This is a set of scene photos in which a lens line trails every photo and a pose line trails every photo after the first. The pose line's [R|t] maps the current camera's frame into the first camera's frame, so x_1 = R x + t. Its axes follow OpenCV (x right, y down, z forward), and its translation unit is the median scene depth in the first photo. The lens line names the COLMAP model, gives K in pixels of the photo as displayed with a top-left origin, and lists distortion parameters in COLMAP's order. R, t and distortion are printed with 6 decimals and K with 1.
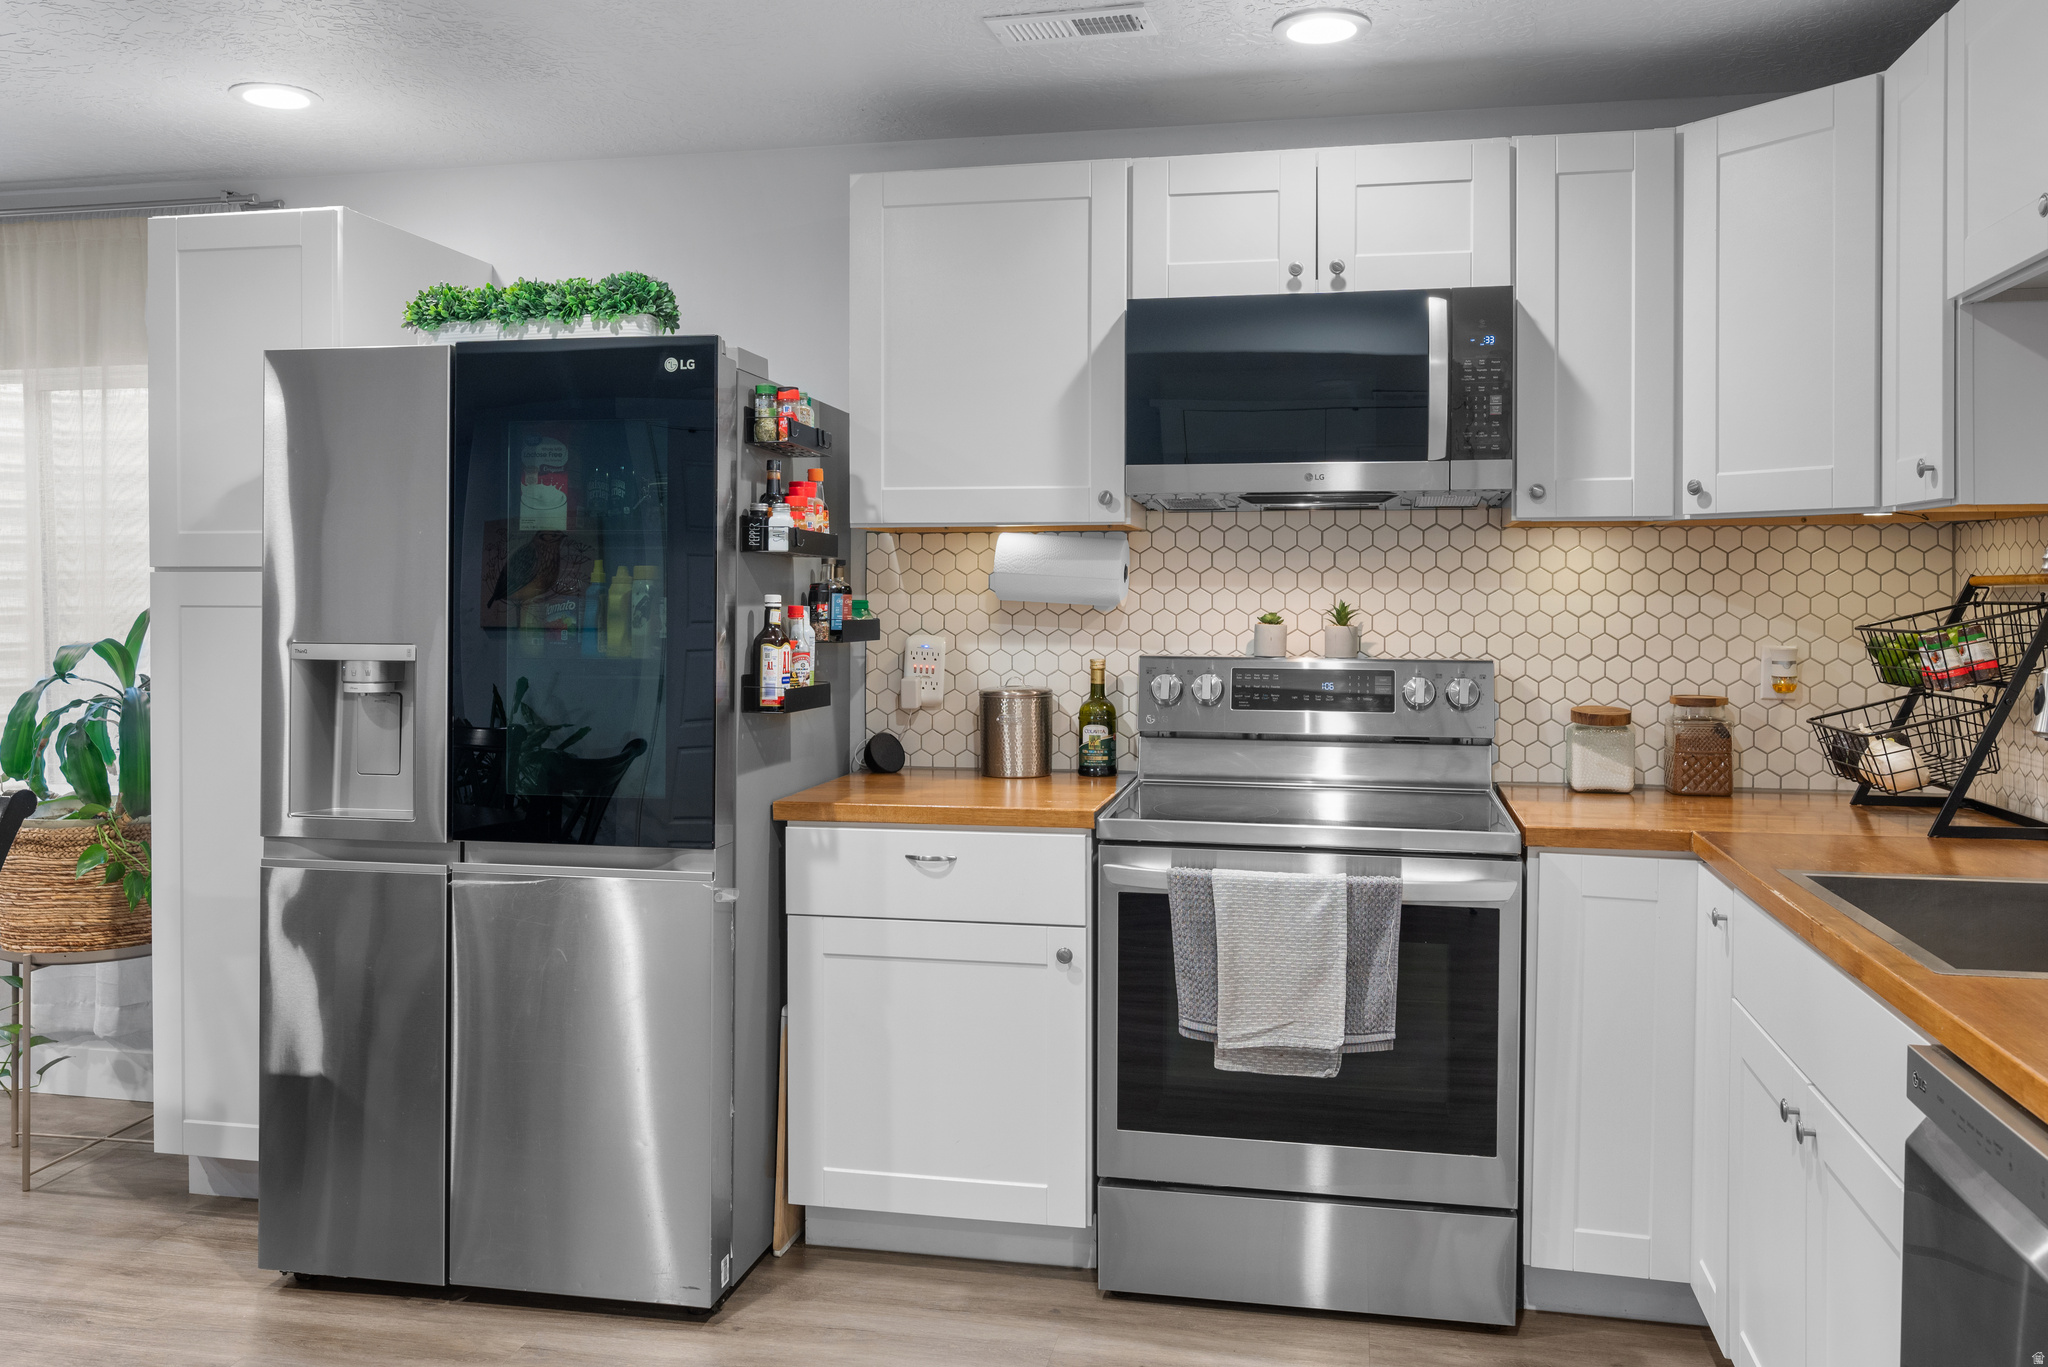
lens RADIAL K [[1599.3, 0, 1026.2], [0, 1599.3, 613.3], [0, 0, 1]] dist [-0.000705, 0.000112]
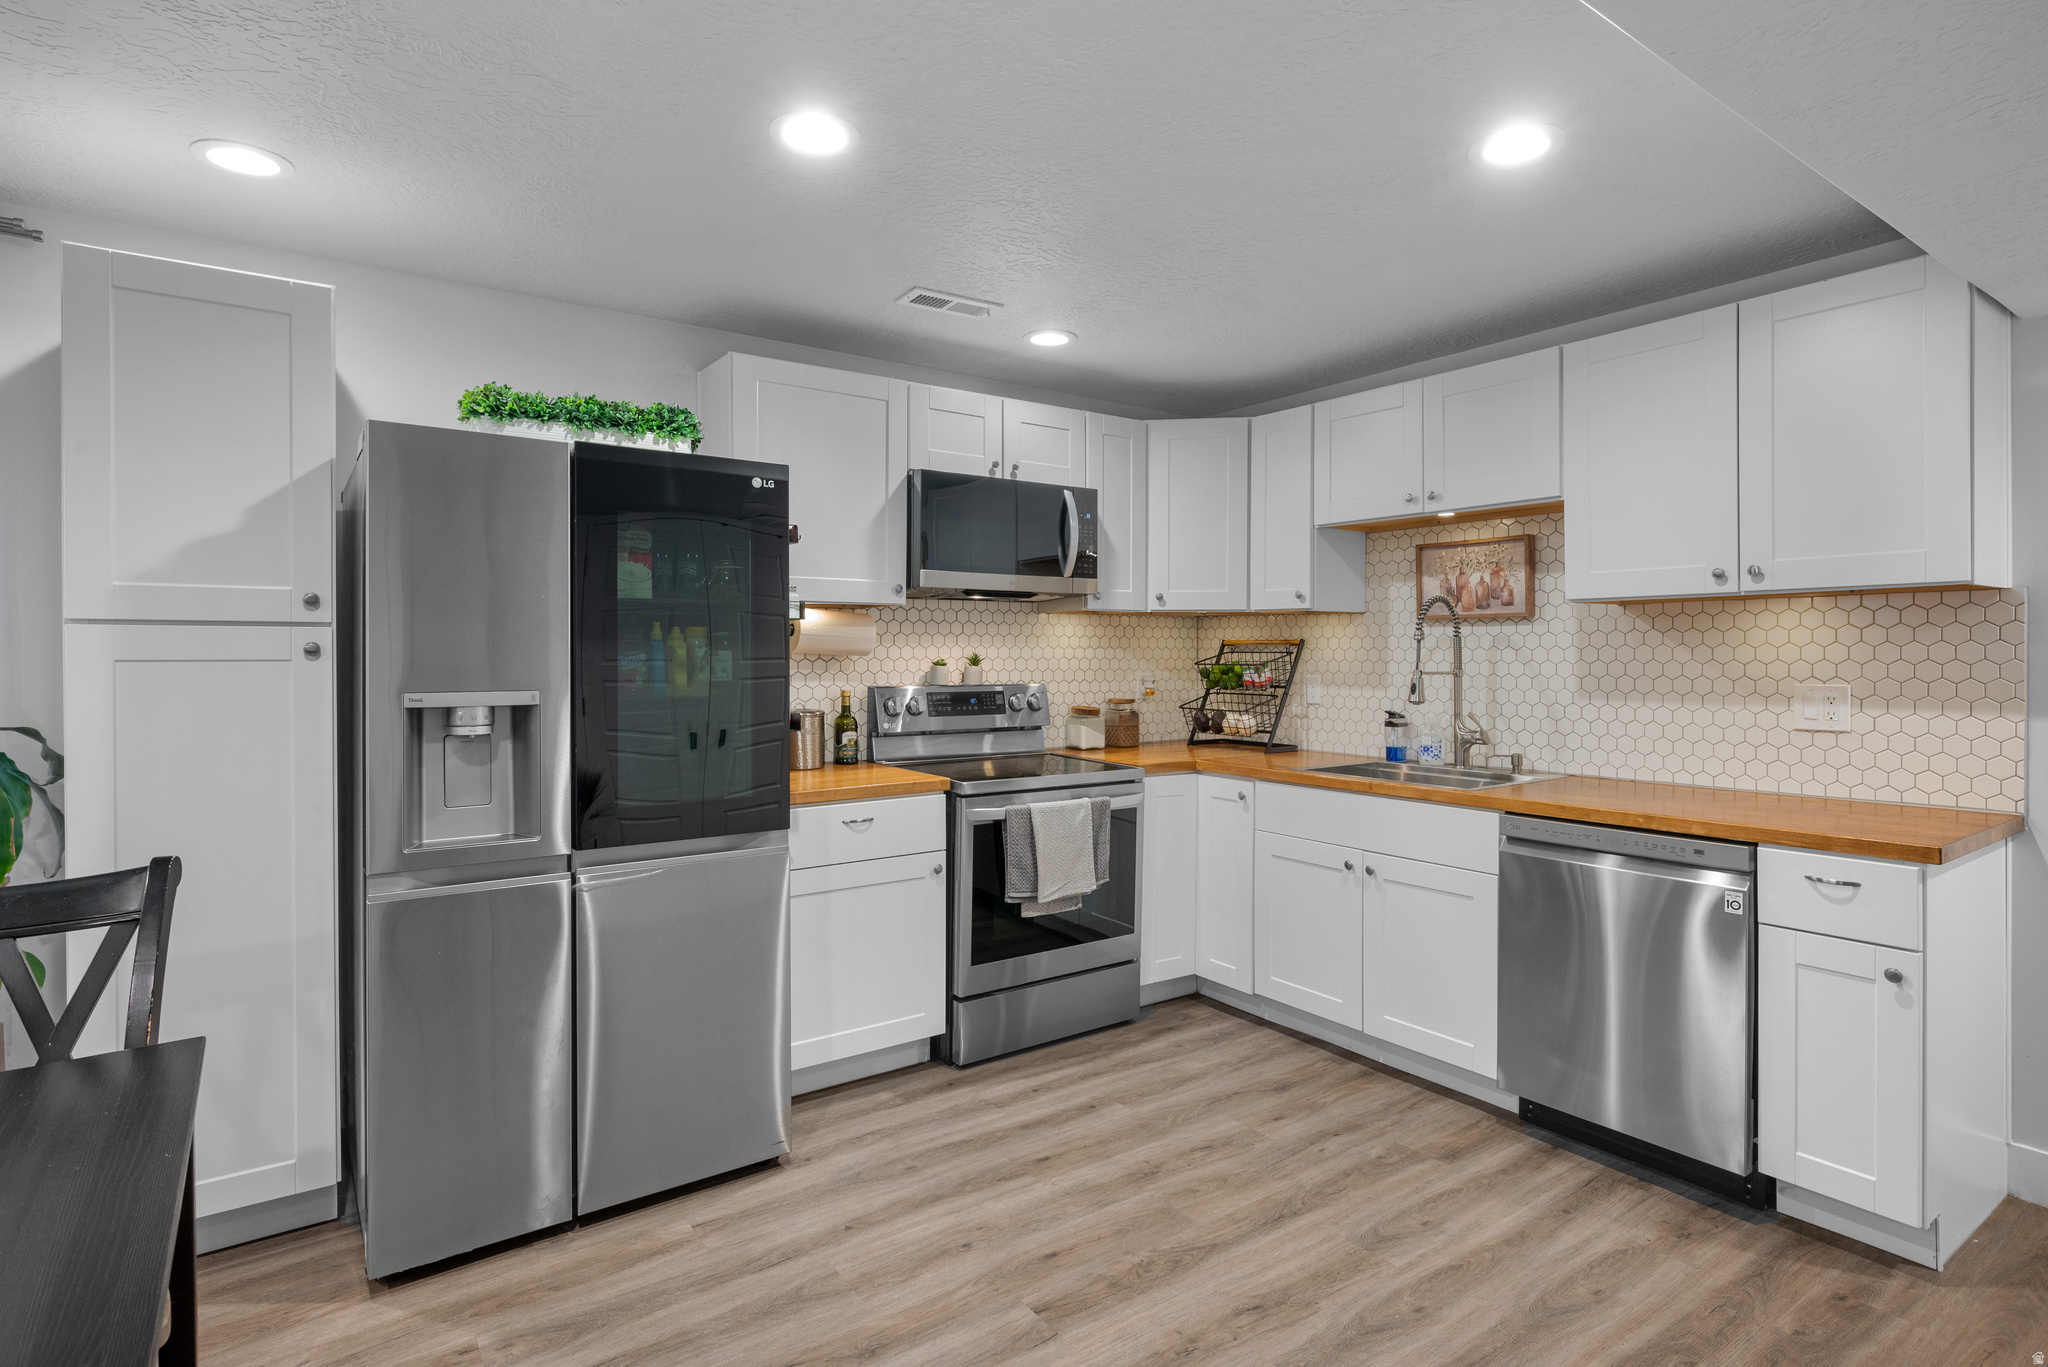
lens RADIAL K [[1042.1, 0, 1028.6], [0, 1042.1, 660.9], [0, 0, 1]] dist [-0.001401, -0.000363]
pose [[0.680036, -0.008545, 0.733129, -0.664321], [0.008366, 0.999957, 0.003895, -0.002353], [-0.733131, 0.003484, 0.680078, 0.197624]]
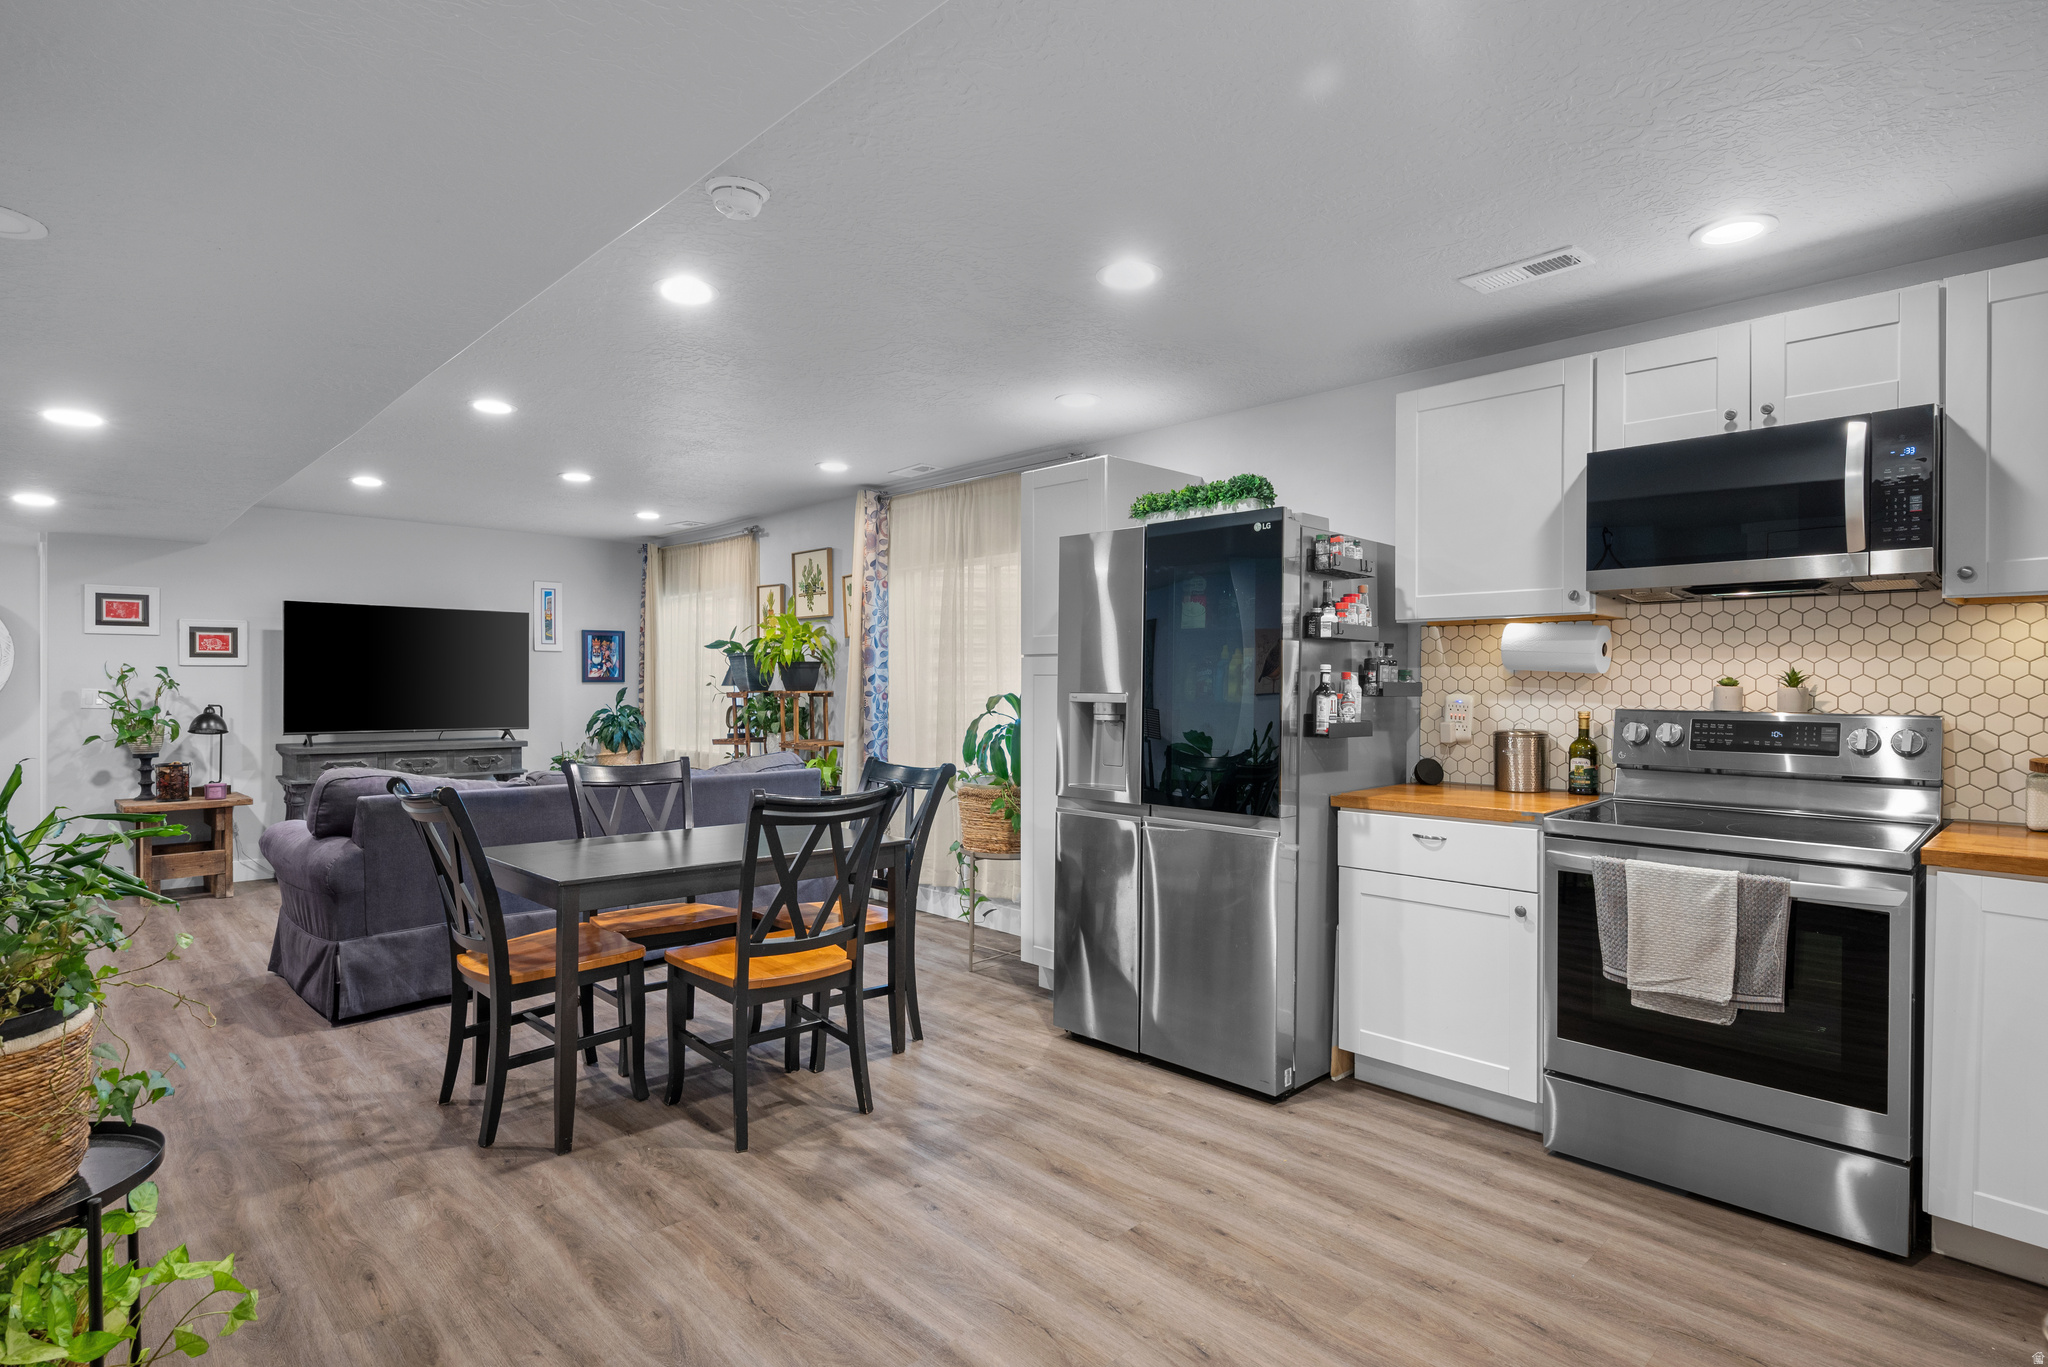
lens RADIAL K [[1045.0, 0, 1025.7], [0, 1045.0, 688.9], [0, 0, 1]] dist [-0.000267, -0.000645]
pose [[0.825396, 0.003774, -0.564541, 0.179761], [-0.007702, 0.999960, -0.004577, 0.019271], [0.564501, 0.008126, 0.825392, -0.035634]]
